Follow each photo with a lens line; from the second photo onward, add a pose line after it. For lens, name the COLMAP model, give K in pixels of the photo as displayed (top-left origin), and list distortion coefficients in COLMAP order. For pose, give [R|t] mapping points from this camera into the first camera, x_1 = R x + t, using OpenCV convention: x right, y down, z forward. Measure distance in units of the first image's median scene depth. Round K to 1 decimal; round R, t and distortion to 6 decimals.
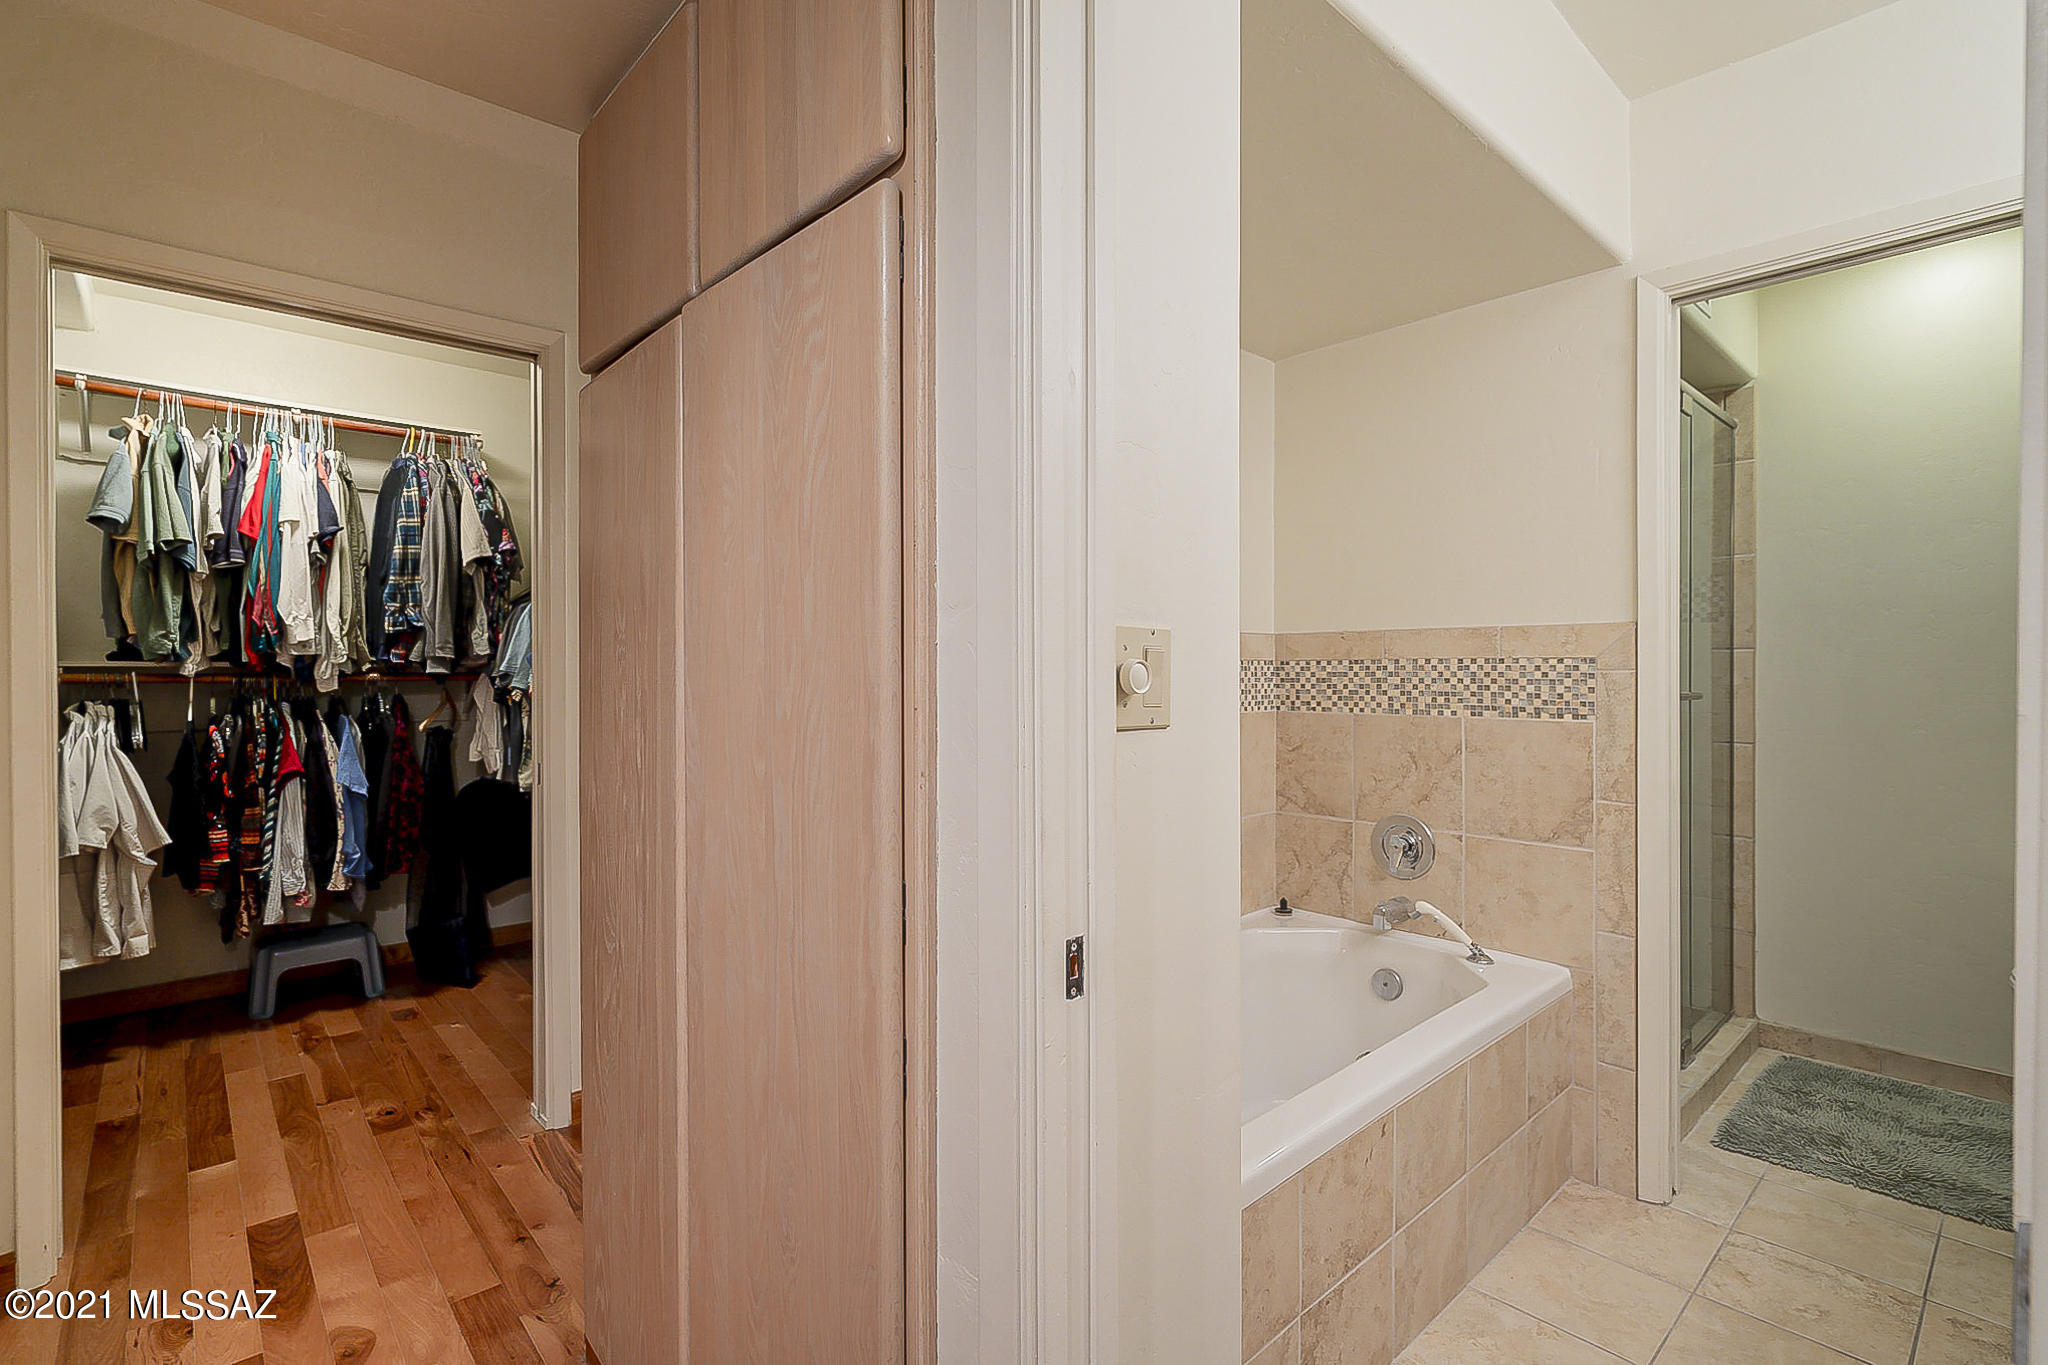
lens RADIAL K [[937.4, 0, 1036.9], [0, 937.4, 670.7], [0, 0, 1]] dist [0.001638, 0.000797]
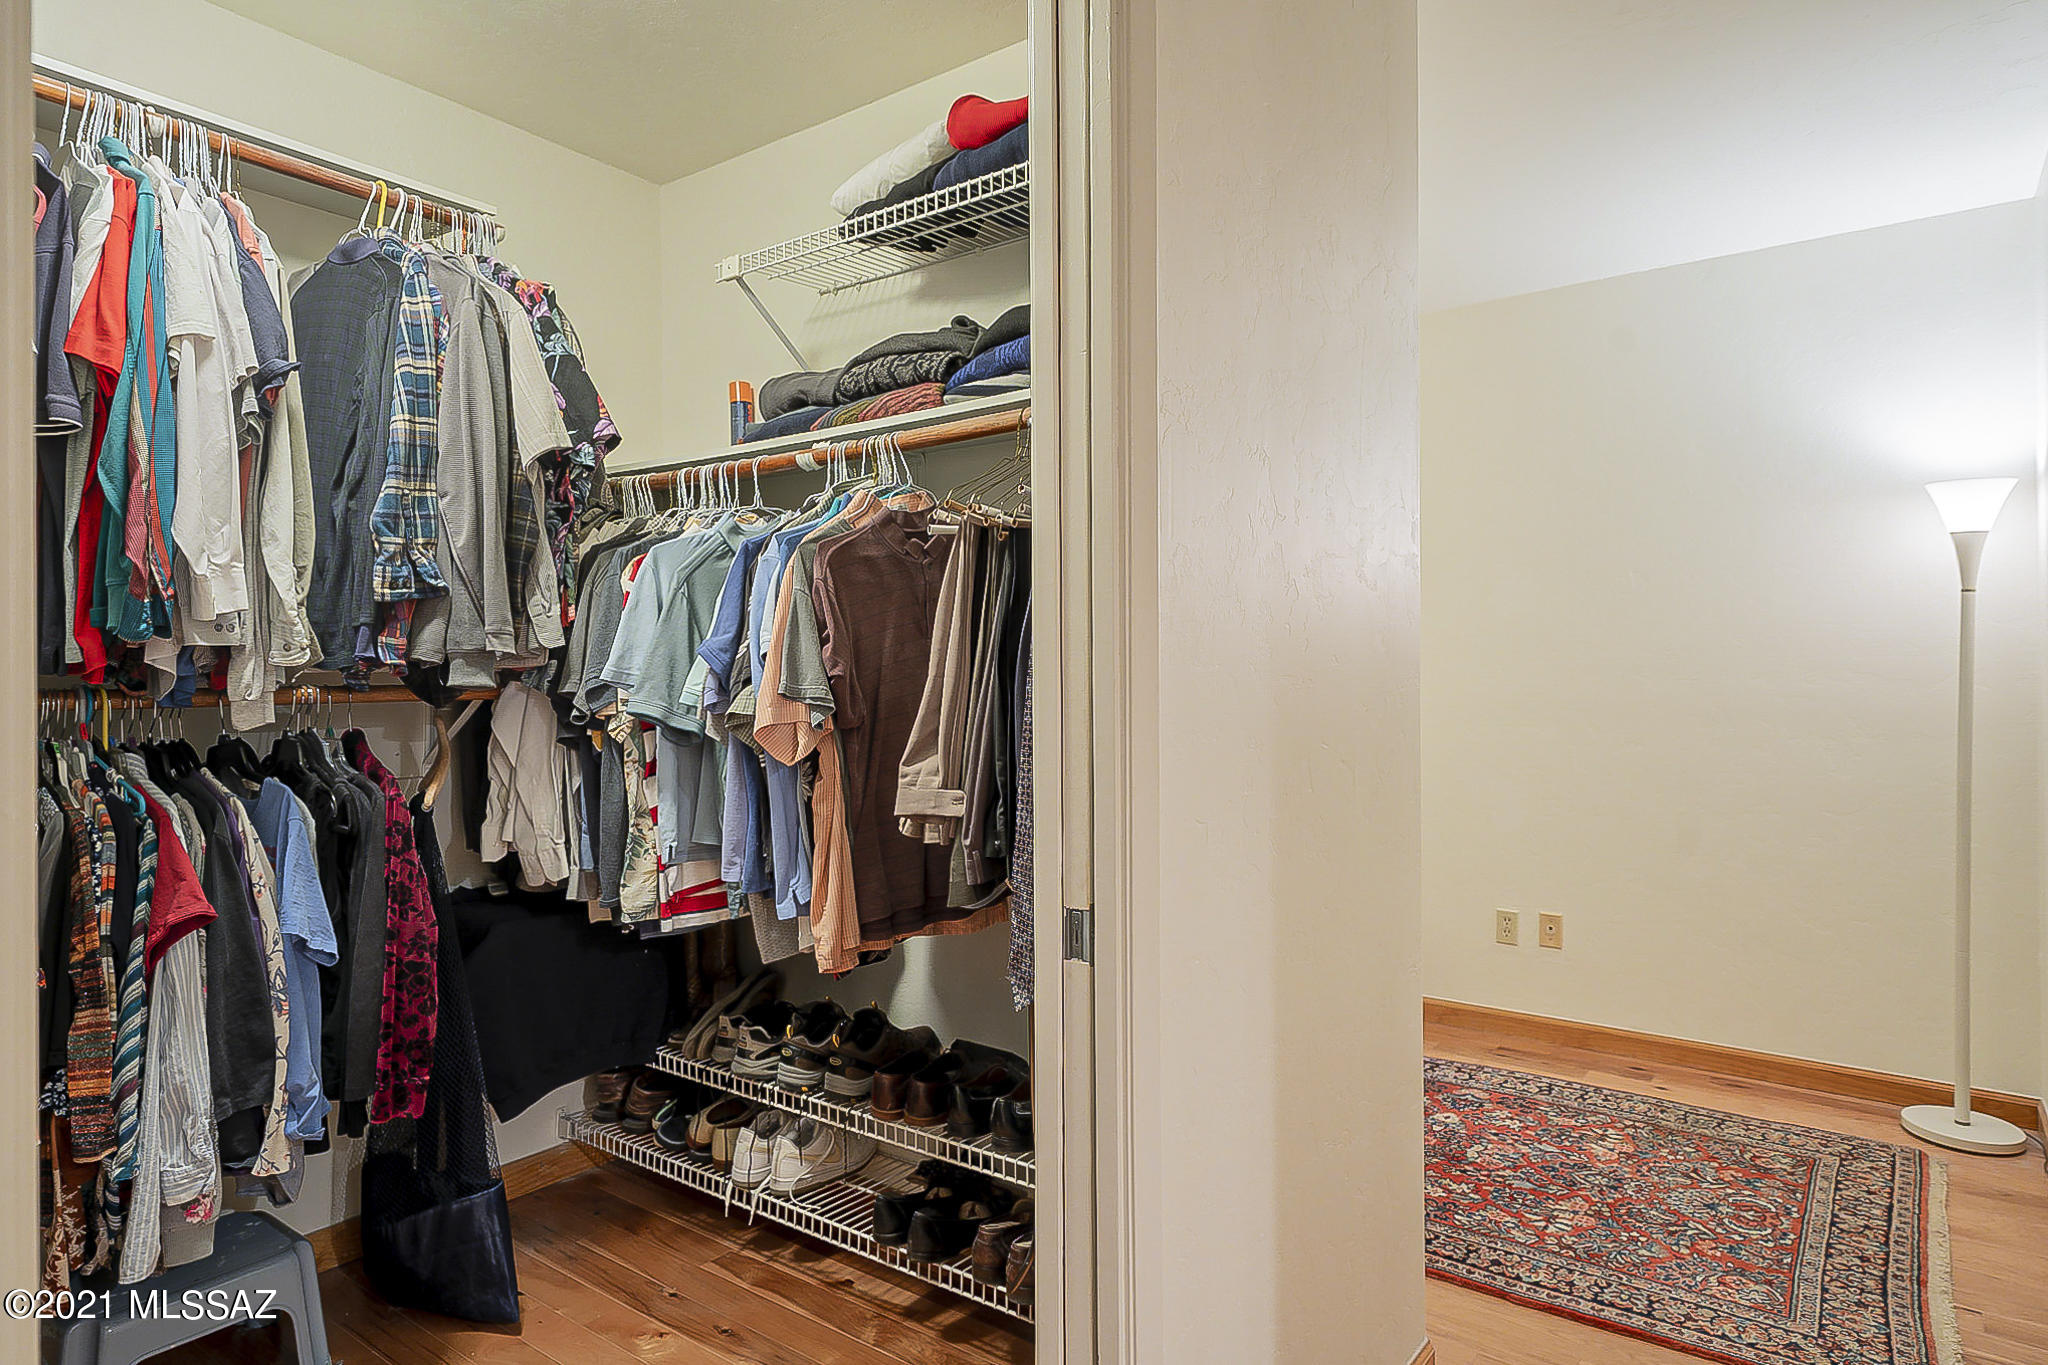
lens RADIAL K [[1123.6, 0, 1027.2], [0, 1123.6, 656.7], [0, 0, 1]] dist [0.024877, -0.020573]
pose [[0.979499, 0.001418, 0.201445, -0.503007], [0.000865, 0.999936, -0.011245, -0.005785], [-0.201448, 0.011189, 0.979435, 0.397240]]
